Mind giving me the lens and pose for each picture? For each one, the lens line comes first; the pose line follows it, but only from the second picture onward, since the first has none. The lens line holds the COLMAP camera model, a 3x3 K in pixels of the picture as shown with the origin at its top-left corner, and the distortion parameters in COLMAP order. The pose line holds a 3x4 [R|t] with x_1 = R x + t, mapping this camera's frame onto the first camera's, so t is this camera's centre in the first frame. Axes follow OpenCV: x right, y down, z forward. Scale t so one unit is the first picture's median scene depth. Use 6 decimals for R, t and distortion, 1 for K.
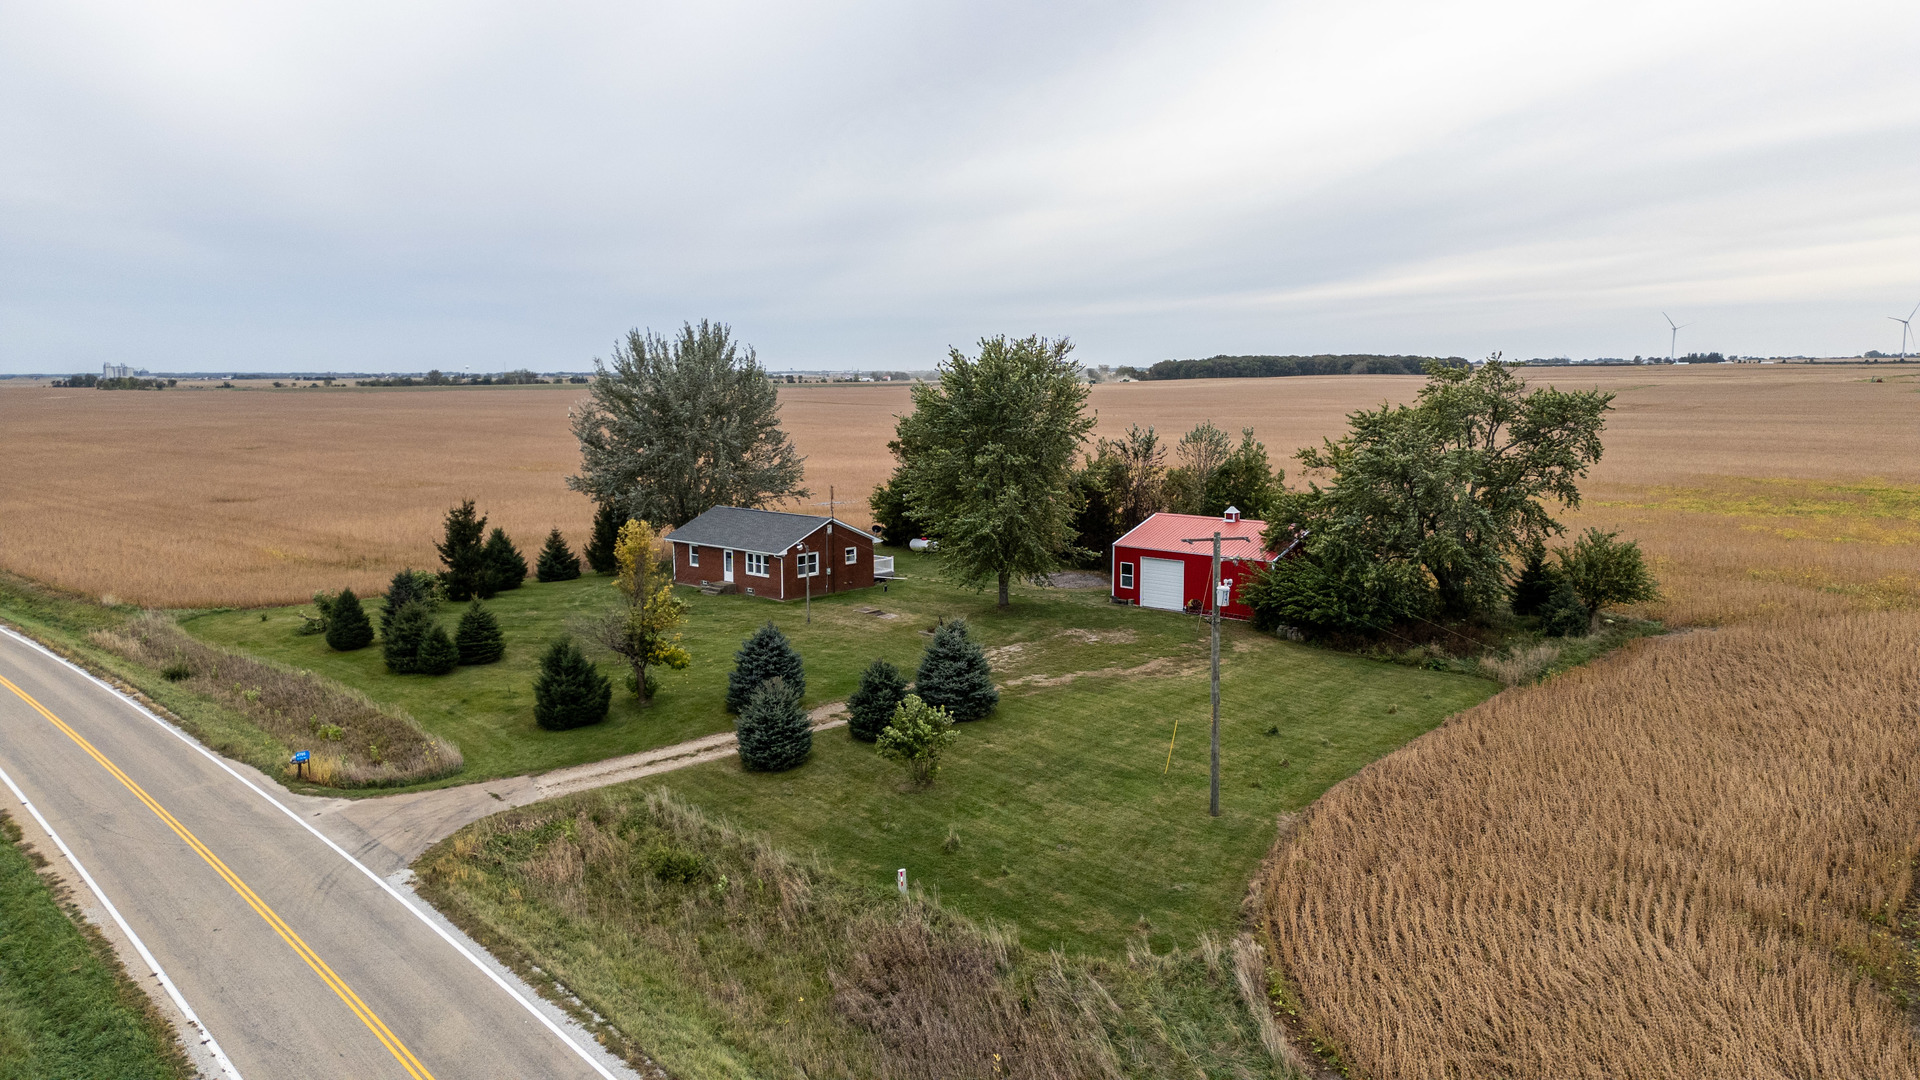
lens RADIAL K [[1379.6, 0, 952.9], [0, 1379.6, 549.1], [0, 0, 1]] dist [0.022749, -0.005603]
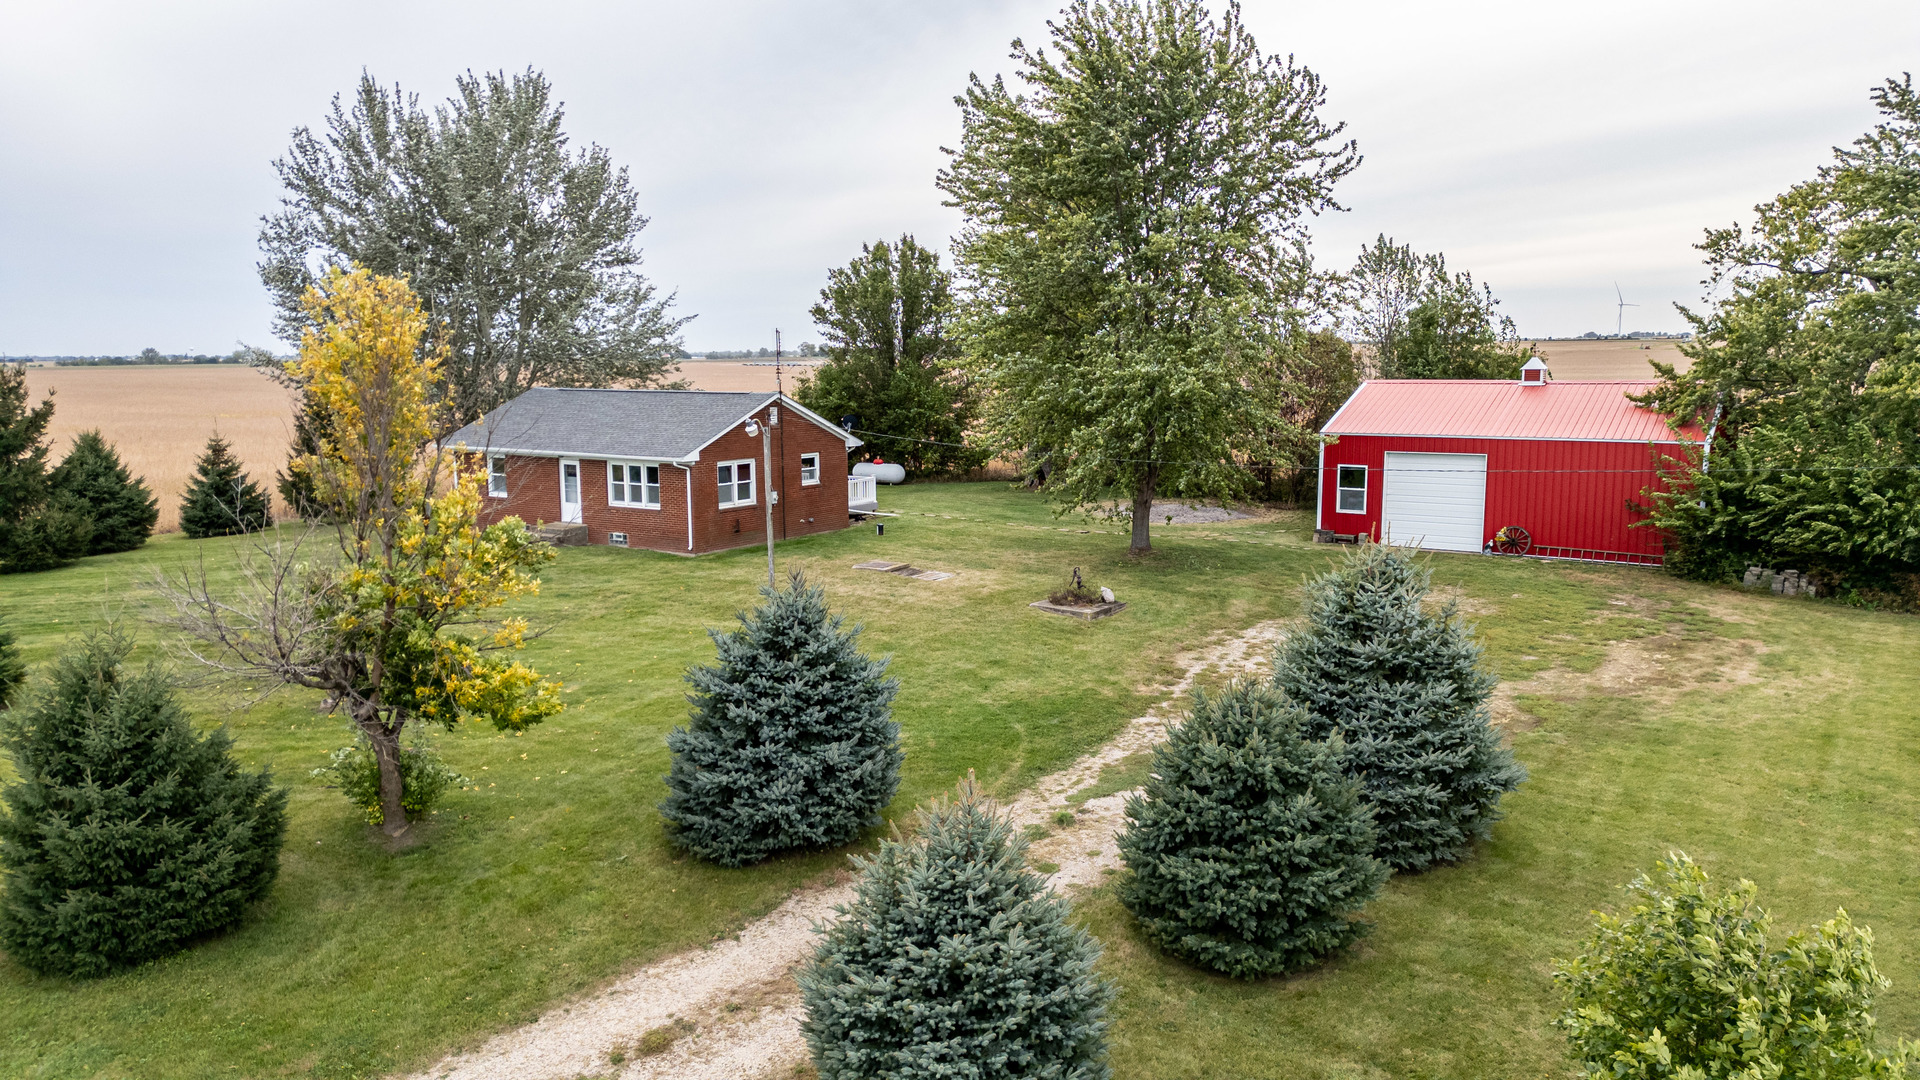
lens RADIAL K [[1379.6, 0, 970.9], [0, 1379.6, 527.2], [0, 0, 1]] dist [0.022749, -0.005603]
pose [[0.985150, -0.020801, 0.170432, -0.109883], [0.021508, 0.999766, -0.002303, 0.031445], [-0.170344, 0.005934, 0.985367, 0.495581]]
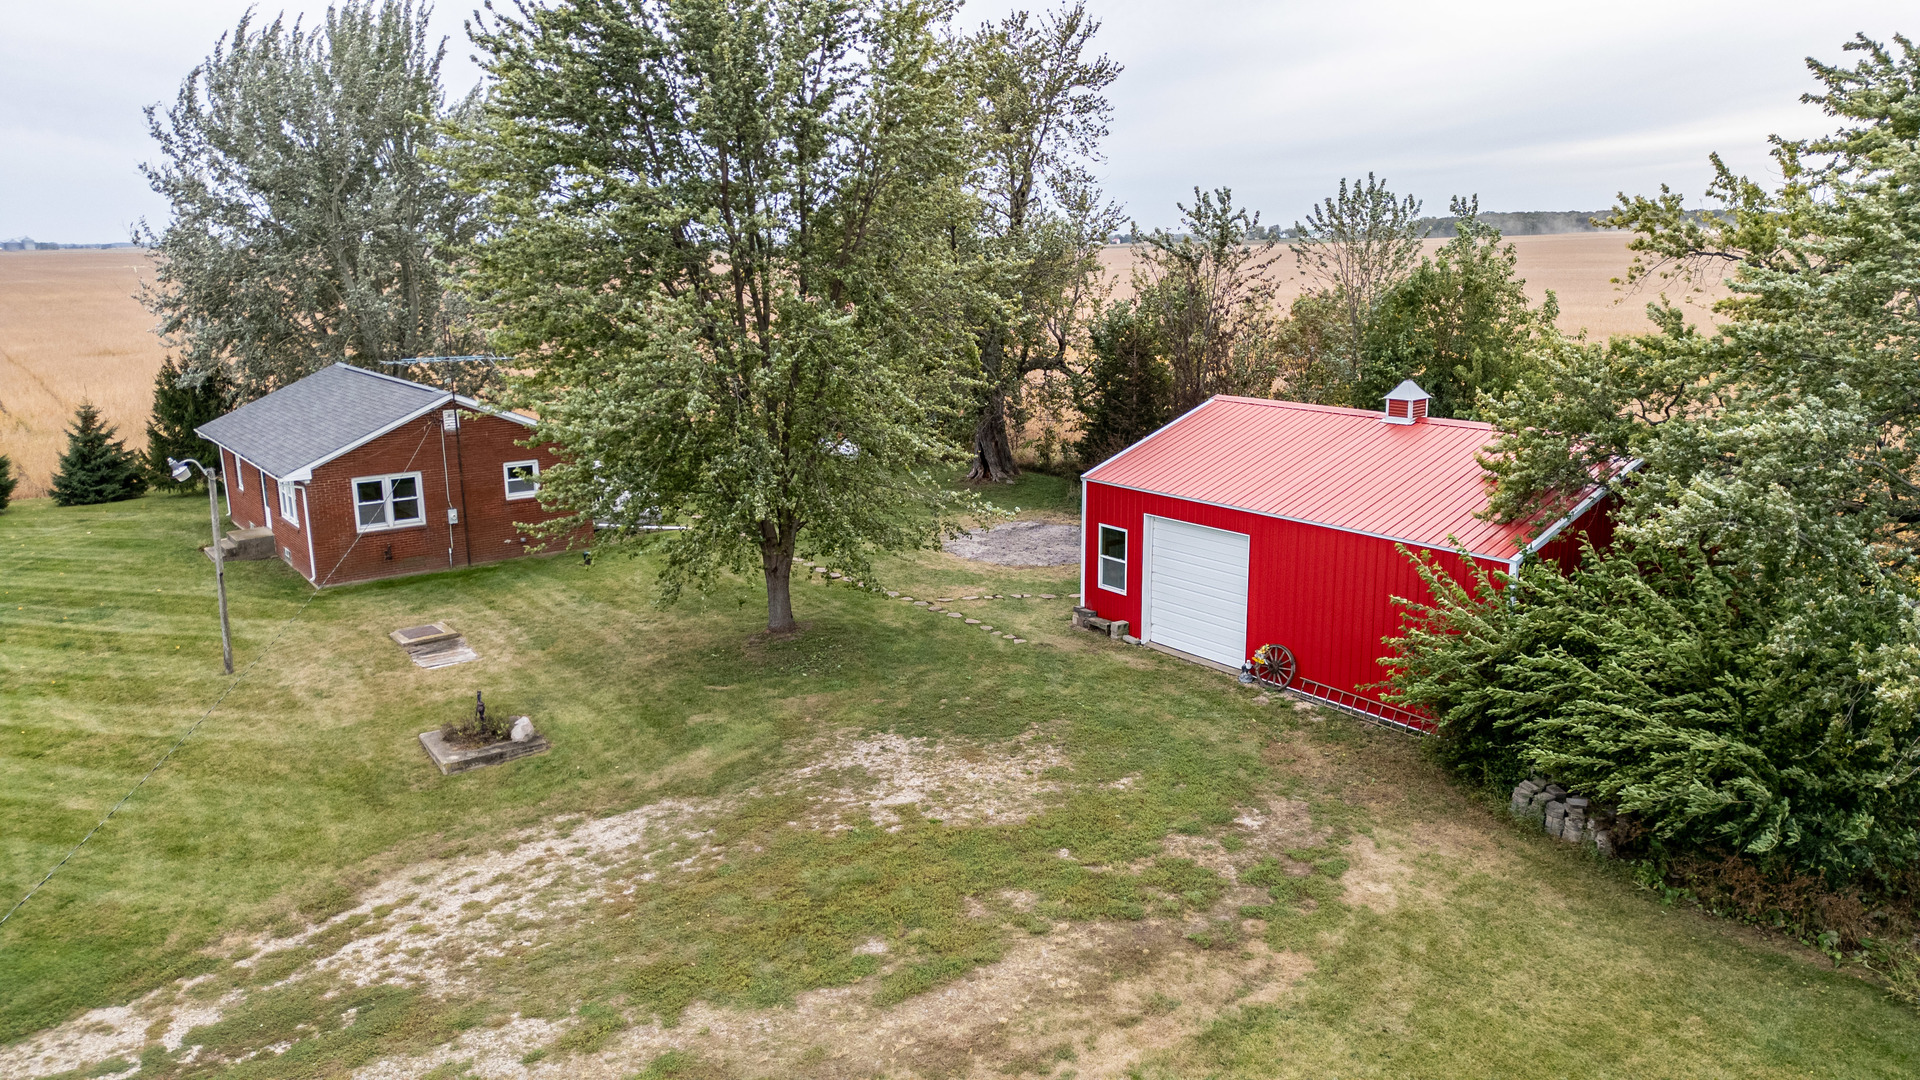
lens RADIAL K [[1379.6, 0, 972.6], [0, 1379.6, 533.5], [0, 0, 1]] dist [0.022749, -0.005603]
pose [[0.987599, 0.032786, -0.153535, 0.145919], [-0.020079, 0.996298, 0.083594, -0.019089], [0.155707, -0.079475, 0.984601, 0.616795]]
